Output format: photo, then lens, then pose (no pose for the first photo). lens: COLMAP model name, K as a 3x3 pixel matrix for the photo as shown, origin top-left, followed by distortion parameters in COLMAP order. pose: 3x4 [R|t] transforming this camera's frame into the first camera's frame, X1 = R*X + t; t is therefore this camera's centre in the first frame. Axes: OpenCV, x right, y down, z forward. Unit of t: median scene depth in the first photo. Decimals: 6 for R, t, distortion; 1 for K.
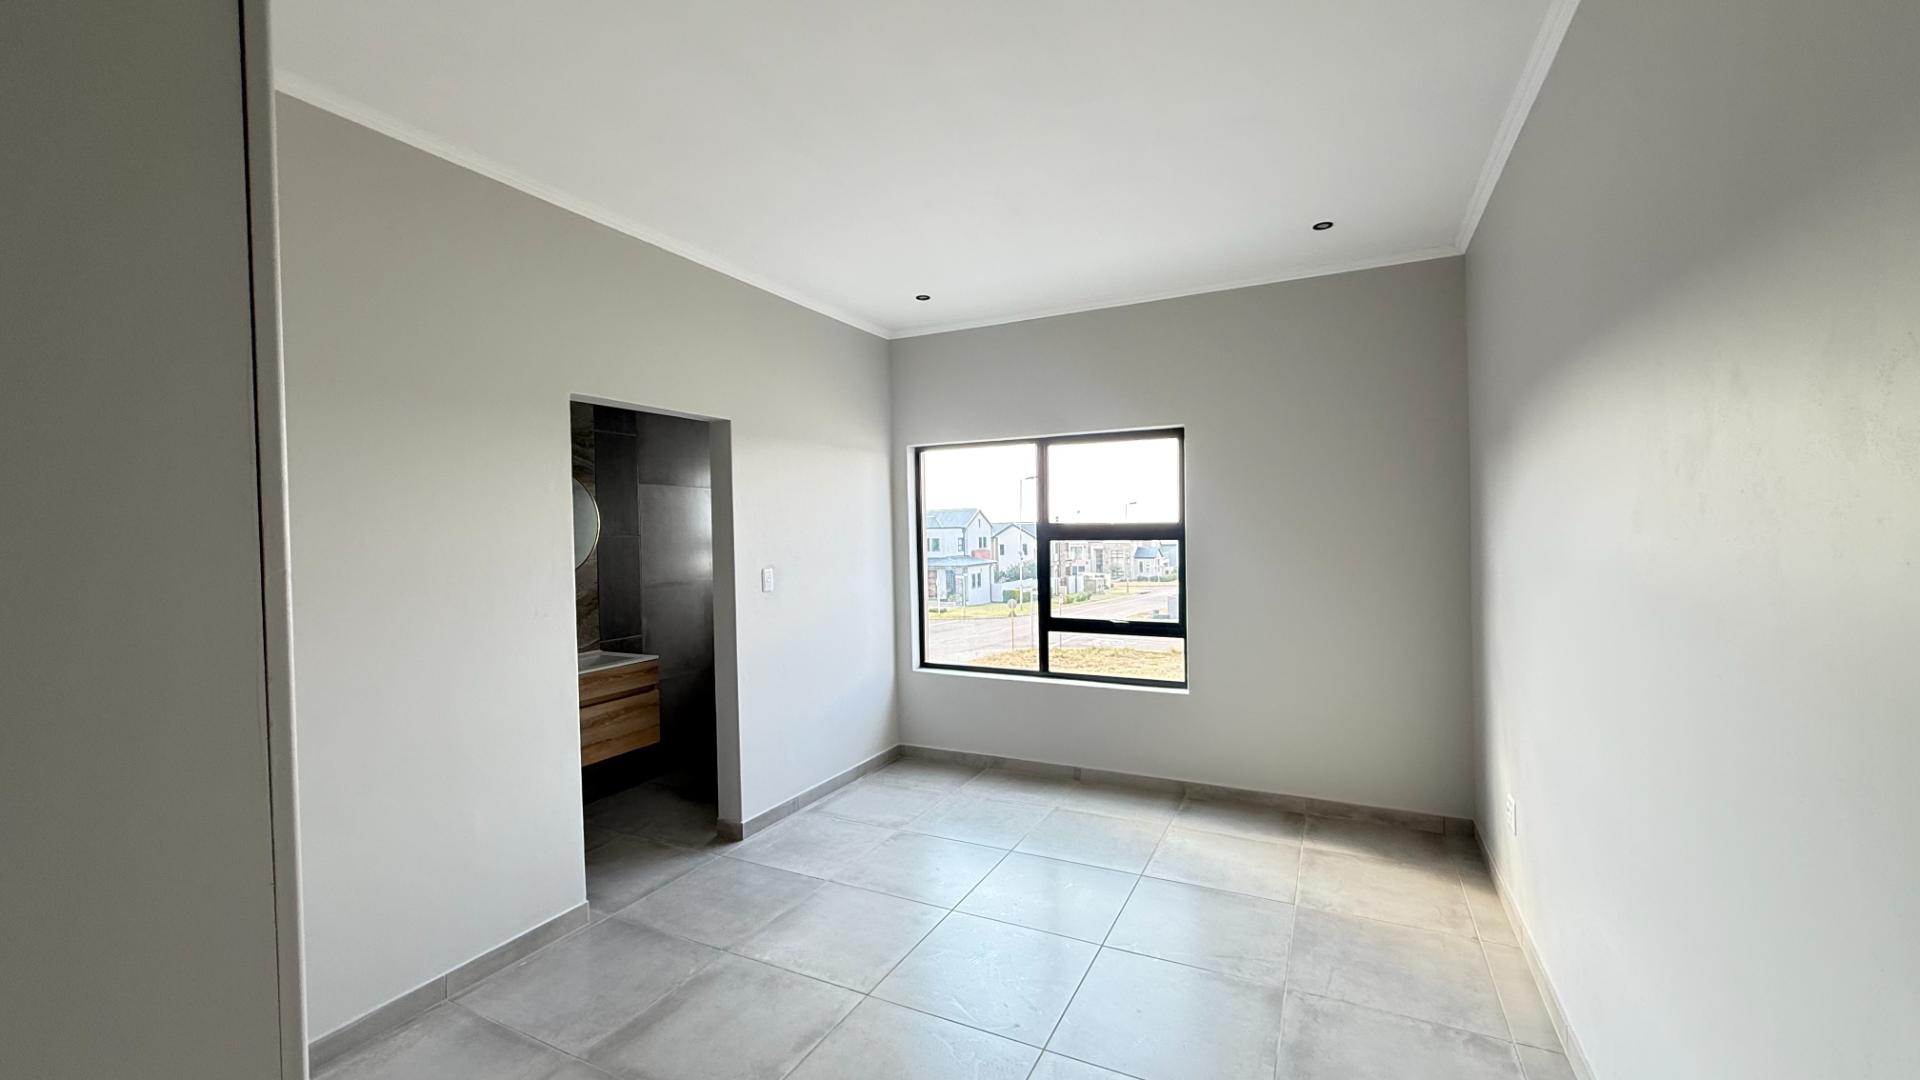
lens RADIAL K [[758.3, 0, 980.5], [0, 758.3, 525.2], [0, 0, 1]] dist [-0.002559, 0.000181]
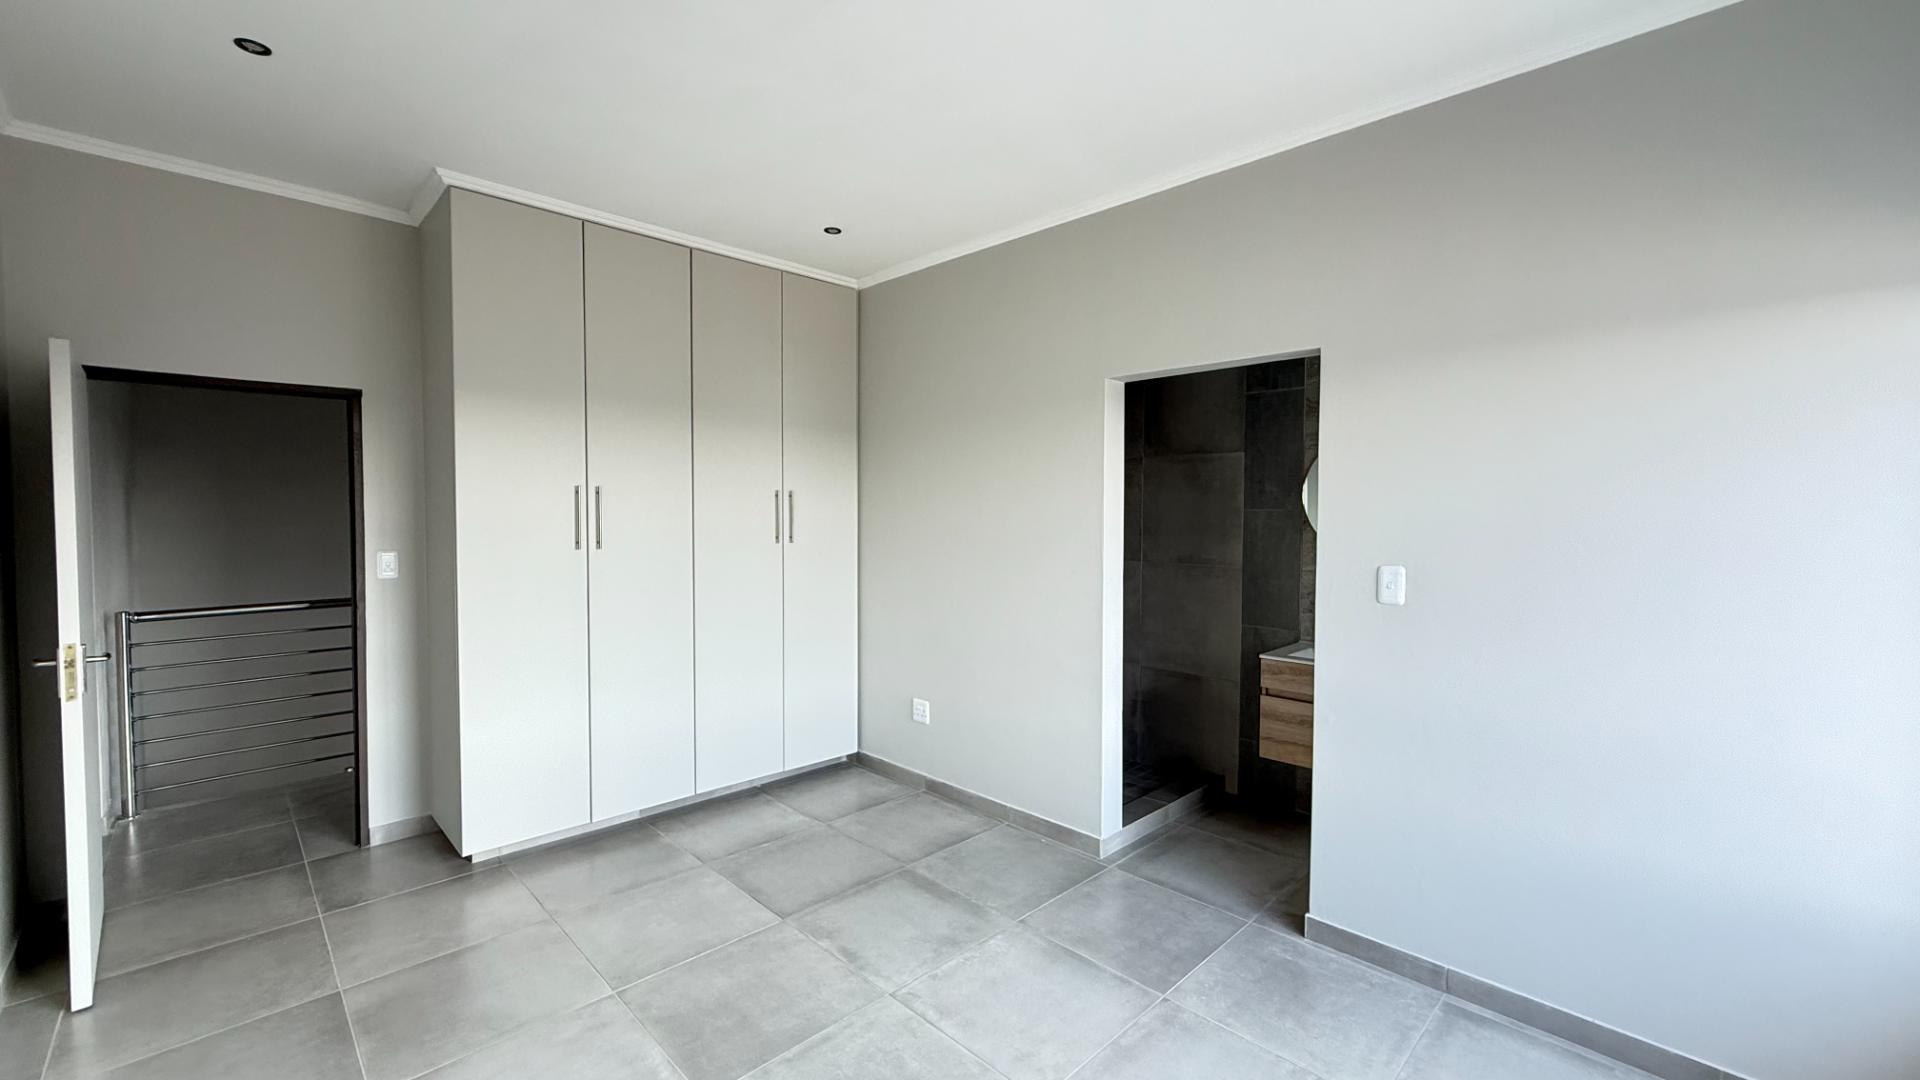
lens RADIAL K [[758.3, 0, 942.2], [0, 758.3, 539.8], [0, 0, 1]] dist [-0.002559, 0.000181]
pose [[-0.354891, 0.049955, -0.933572, 0.545375], [0.006600, 0.998680, 0.050930, 0.001704], [0.934885, 0.011913, -0.354752, 1.108696]]
